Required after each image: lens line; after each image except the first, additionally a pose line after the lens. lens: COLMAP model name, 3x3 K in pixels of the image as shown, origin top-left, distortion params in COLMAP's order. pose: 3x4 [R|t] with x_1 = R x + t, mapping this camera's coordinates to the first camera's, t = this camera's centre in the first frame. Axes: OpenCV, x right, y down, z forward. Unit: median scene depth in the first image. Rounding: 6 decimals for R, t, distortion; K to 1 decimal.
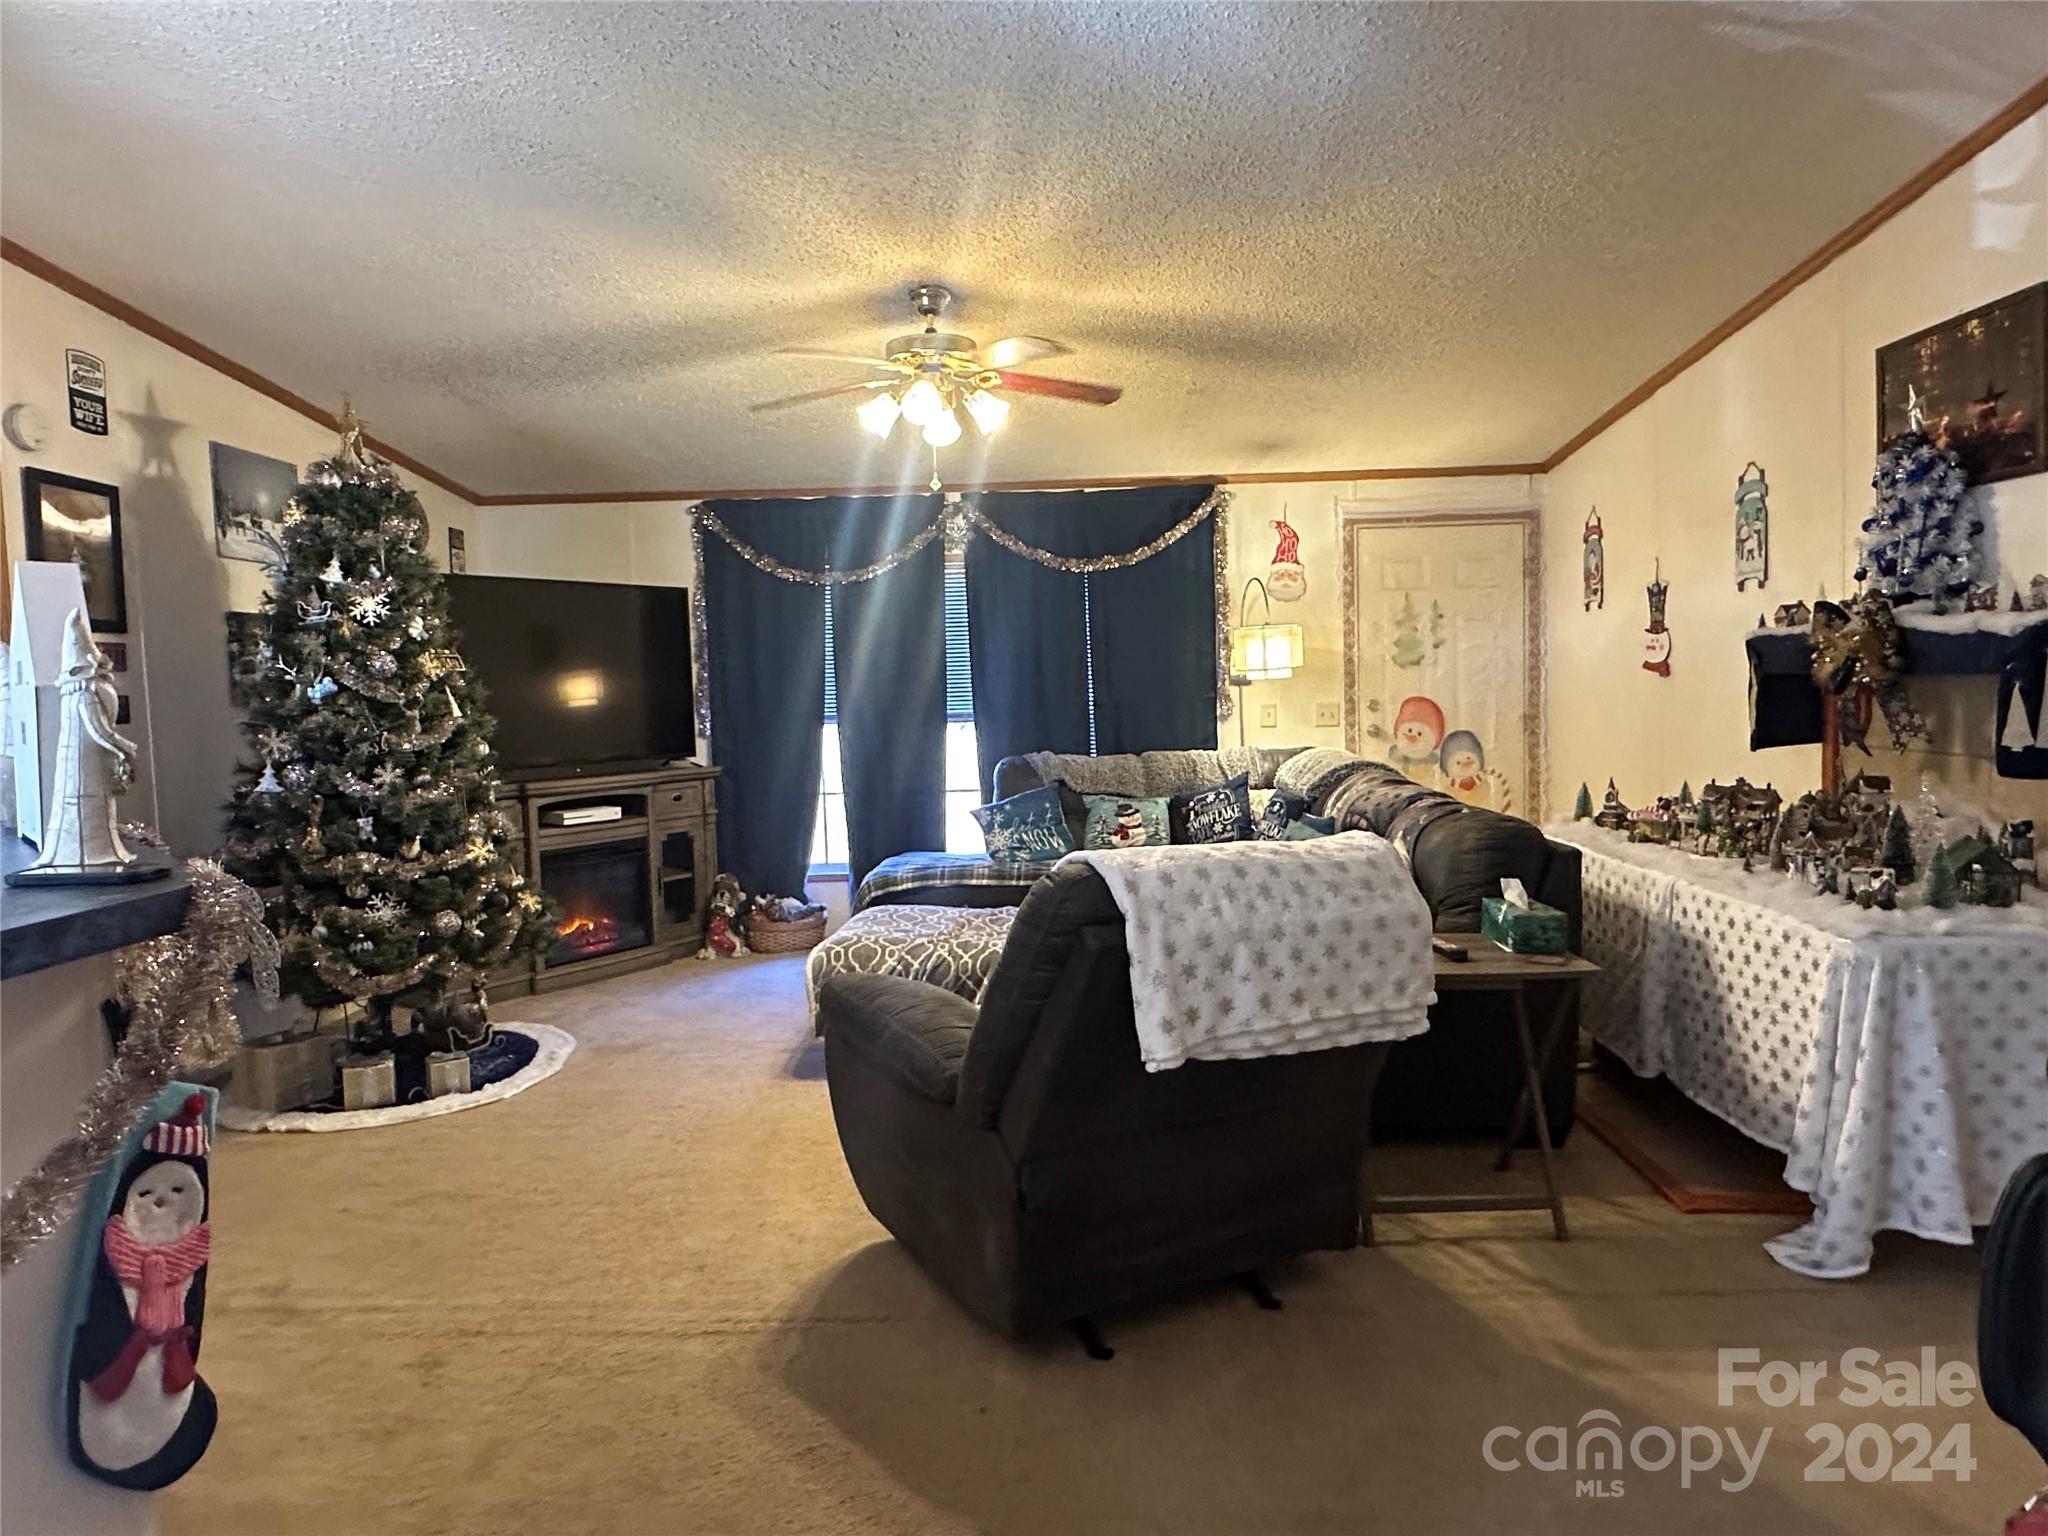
lens RADIAL K [[1293.4, 0, 1019.8], [0, 1293.4, 767.7], [0, 0, 1]] dist [0.007664, -0.000375]
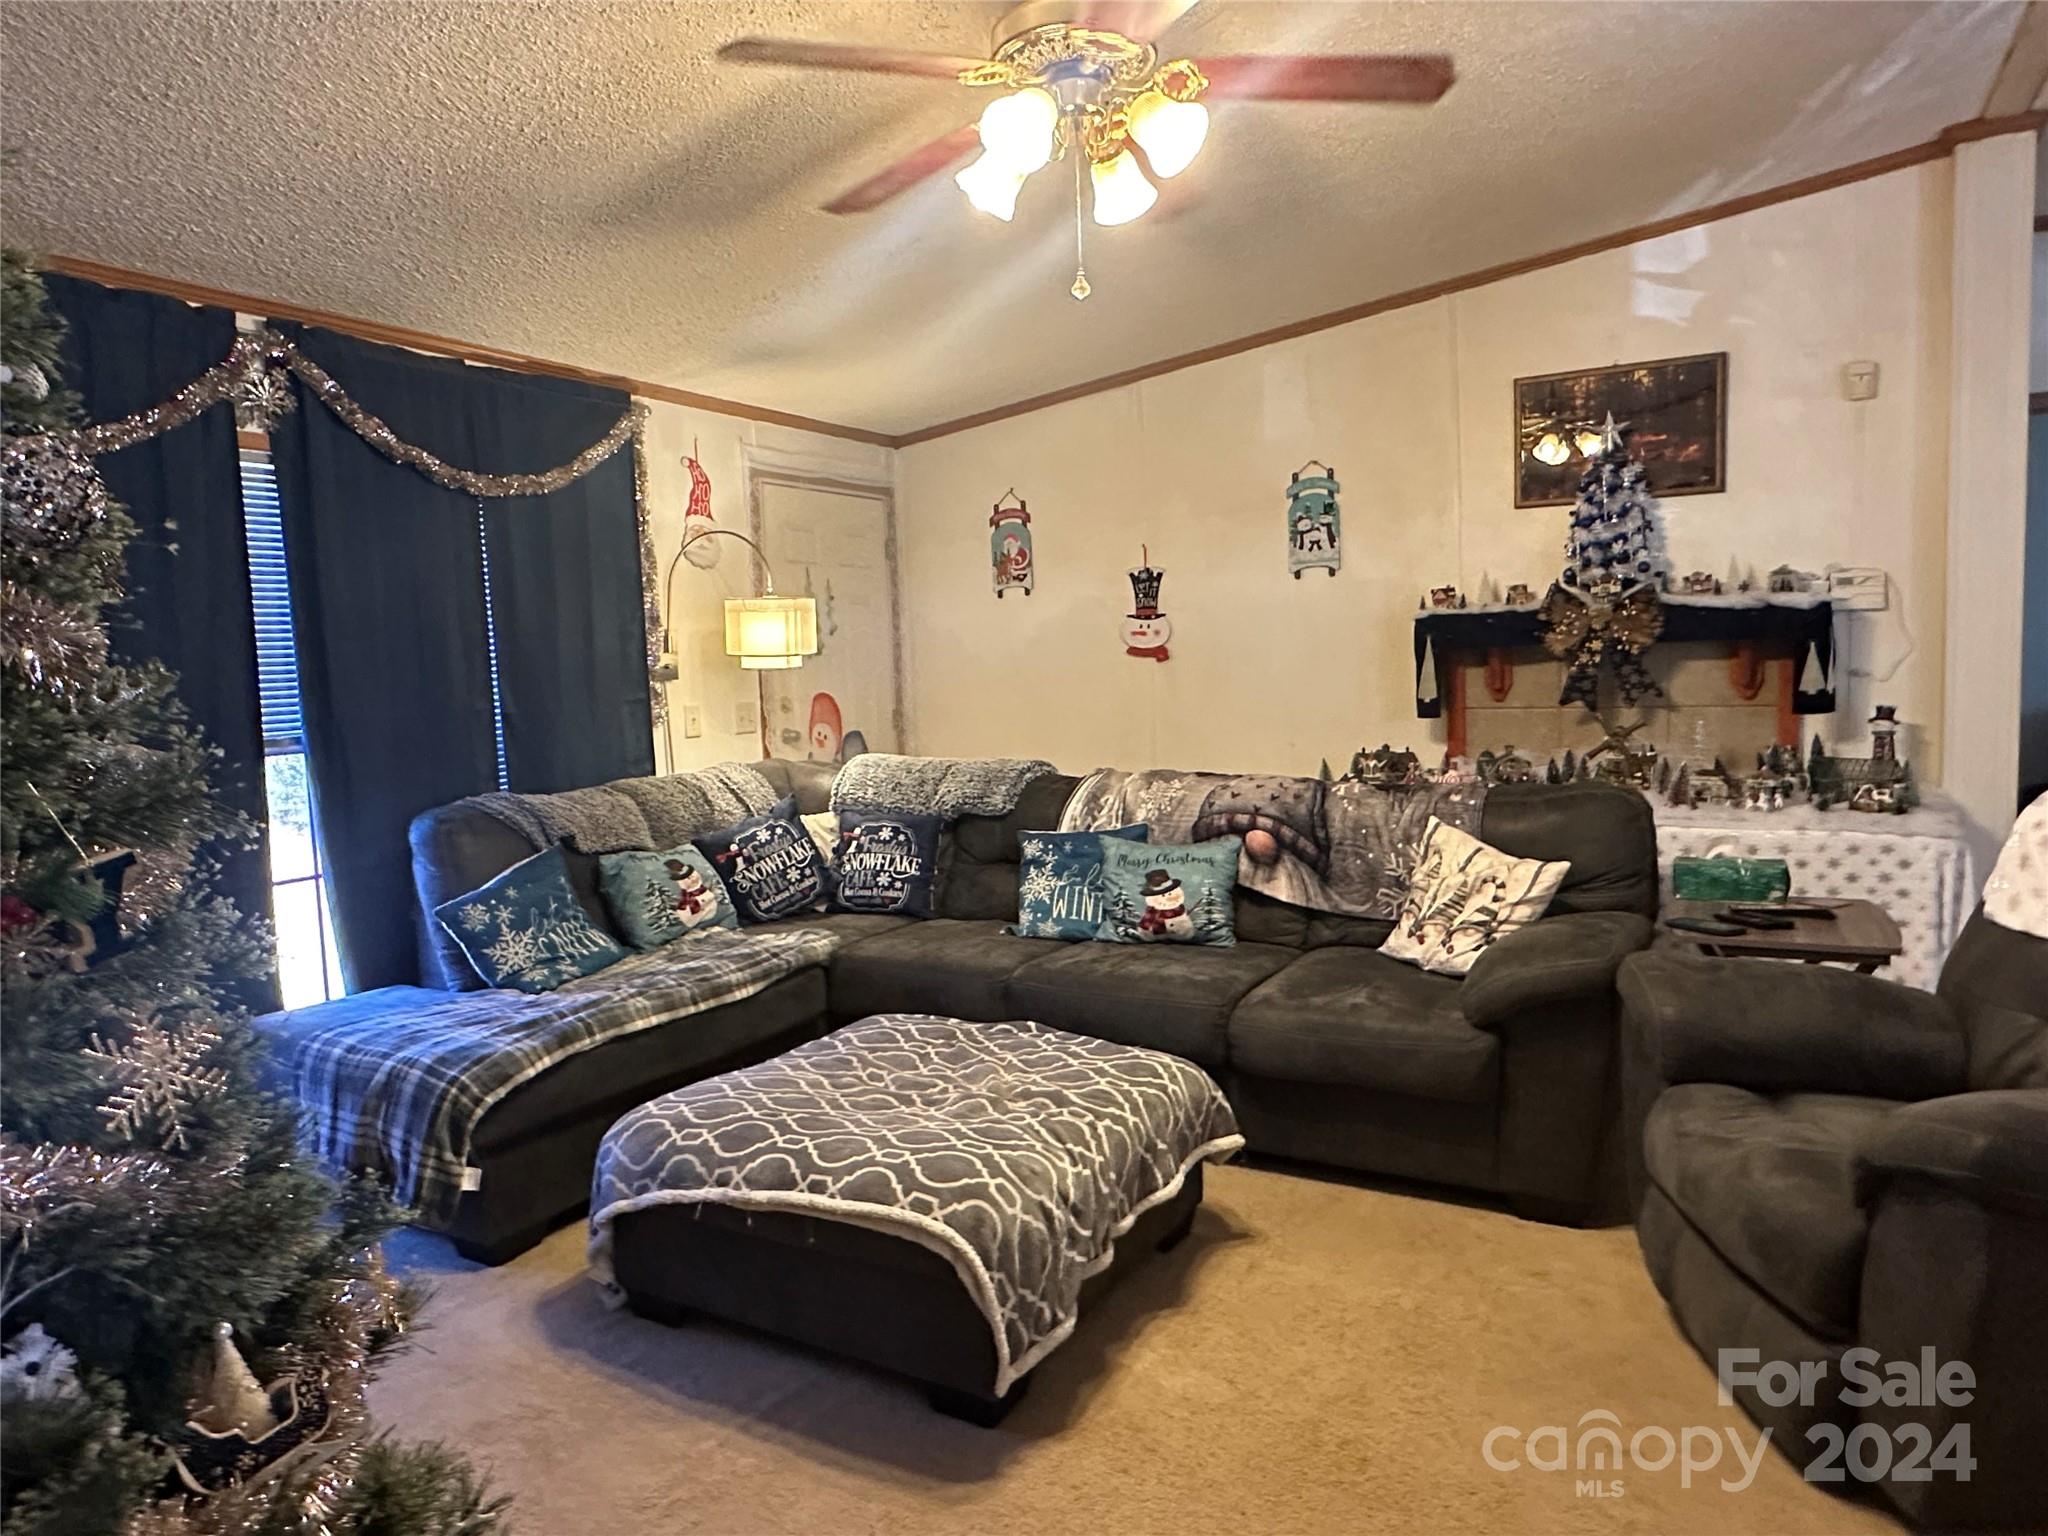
lens RADIAL K [[1293.4, 0, 1022.2], [0, 1293.4, 763.5], [0, 0, 1]] dist [0.007664, -0.000375]
pose [[0.471722, -0.063216, 0.879479, -0.409047], [0.084162, 0.996101, 0.026457, -0.022727], [-0.877722, 0.061538, 0.475203, 0.541869]]
